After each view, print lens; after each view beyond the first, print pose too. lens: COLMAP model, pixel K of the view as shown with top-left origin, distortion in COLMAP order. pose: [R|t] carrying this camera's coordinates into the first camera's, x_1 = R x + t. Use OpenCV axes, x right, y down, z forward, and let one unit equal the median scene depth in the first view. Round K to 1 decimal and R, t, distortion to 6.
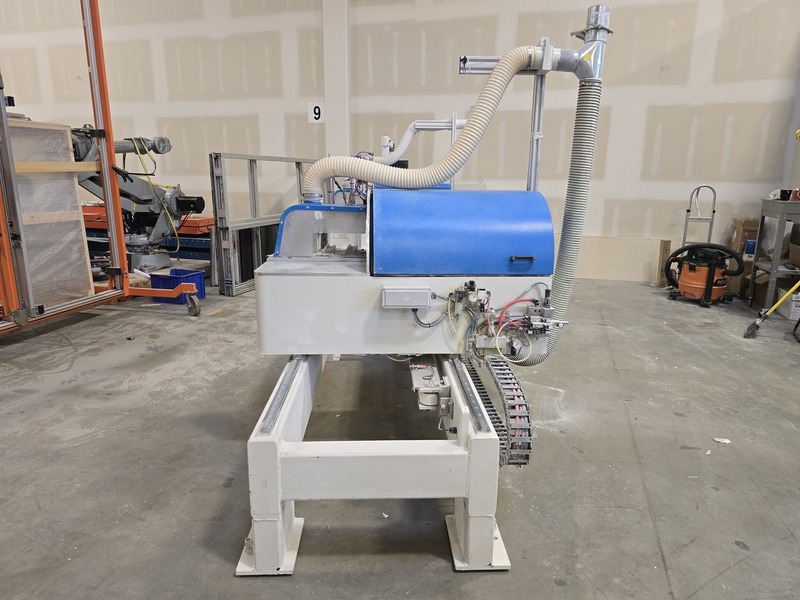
lens RADIAL K [[535.1, 0, 400.9], [0, 535.1, 300.8], [0, 0, 1]] dist [0.058188, -0.047375]
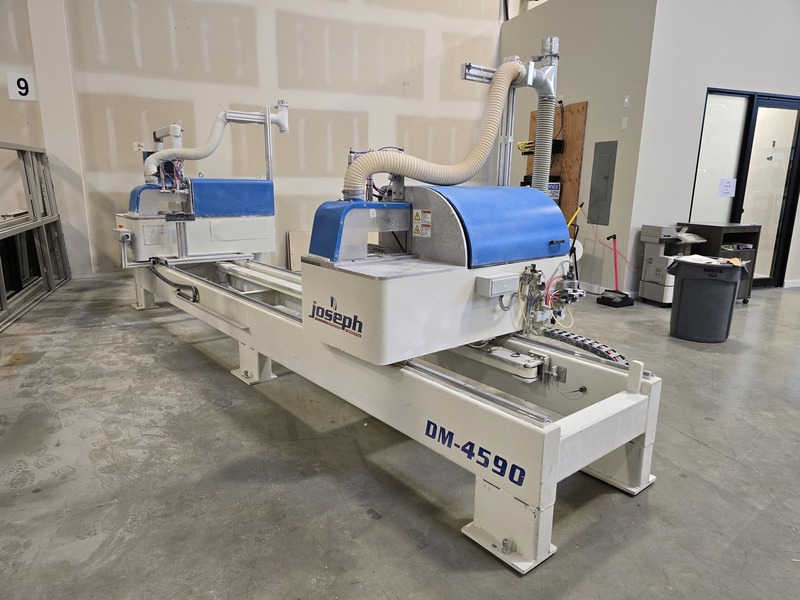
lens RADIAL K [[535.1, 0, 401.6], [0, 535.1, 300.5], [0, 0, 1]] dist [0.058188, -0.047375]
pose [[0.791872, -0.131435, 0.596375, -0.560100], [0.129583, 0.990490, 0.046233, -0.035757], [-0.596780, 0.040669, 0.801373, 0.178580]]
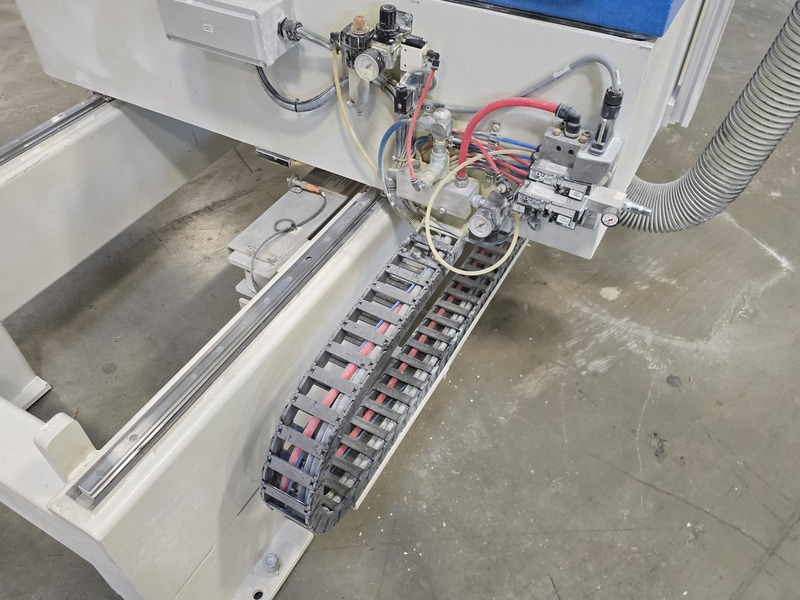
lens RADIAL K [[651.0, 0, 401.5], [0, 651.0, 293.4], [0, 0, 1]] dist [0.019836, -0.002950]
pose [[0.852446, 0.366437, -0.372906, 0.249548], [-0.107099, 0.820533, 0.561476, -0.084361], [0.511728, -0.438690, 0.738705, 0.455244]]
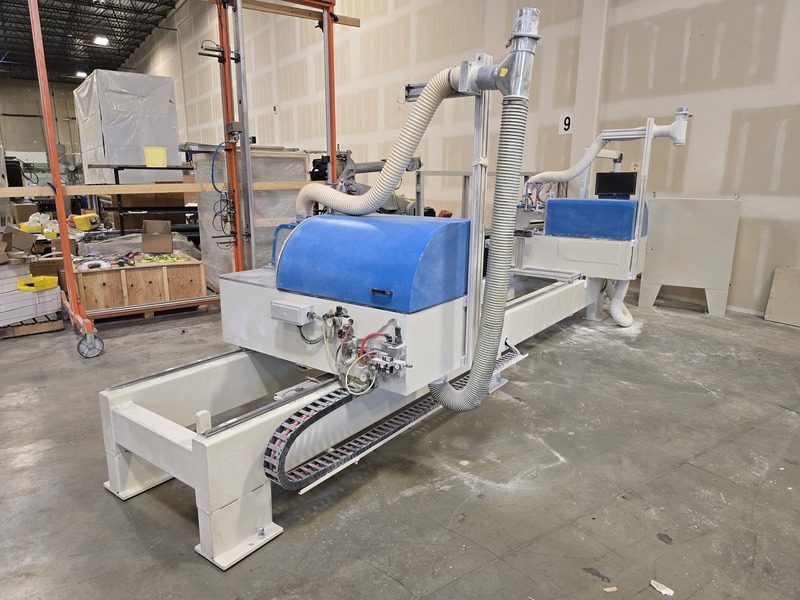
lens RADIAL K [[535.1, 0, 401.5], [0, 535.1, 297.9], [0, 0, 1]] dist [0.058188, -0.047375]
pose [[0.776172, 0.134471, -0.616015, 0.611802], [-0.144028, 0.988975, 0.034411, -0.075991], [0.613851, 0.062015, 0.786982, 0.187606]]
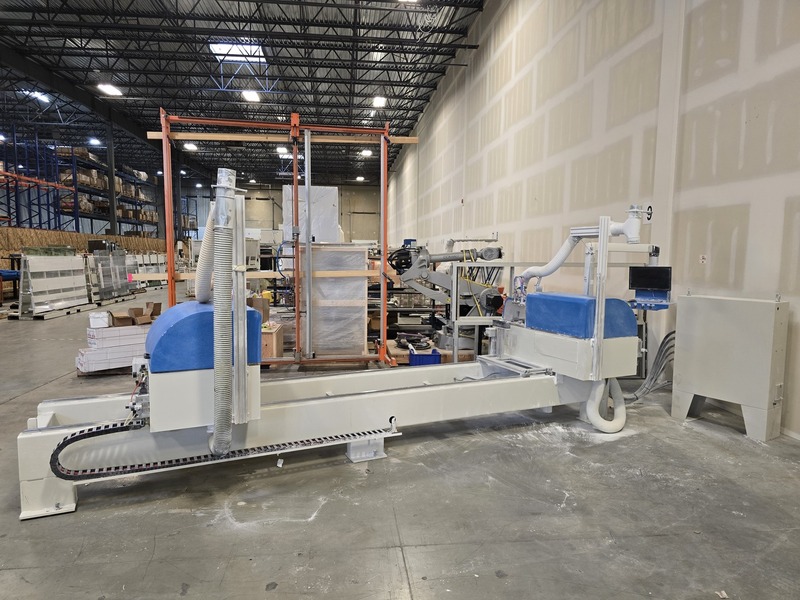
lens RADIAL K [[535.1, 0, 403.0], [0, 535.1, 305.0], [0, 0, 1]] dist [0.058188, -0.047375]
pose [[0.397336, 0.080759, -0.914113, 1.271314], [-0.216883, 0.976165, -0.008032, -0.245261], [0.891676, 0.201447, 0.405381, 0.713577]]
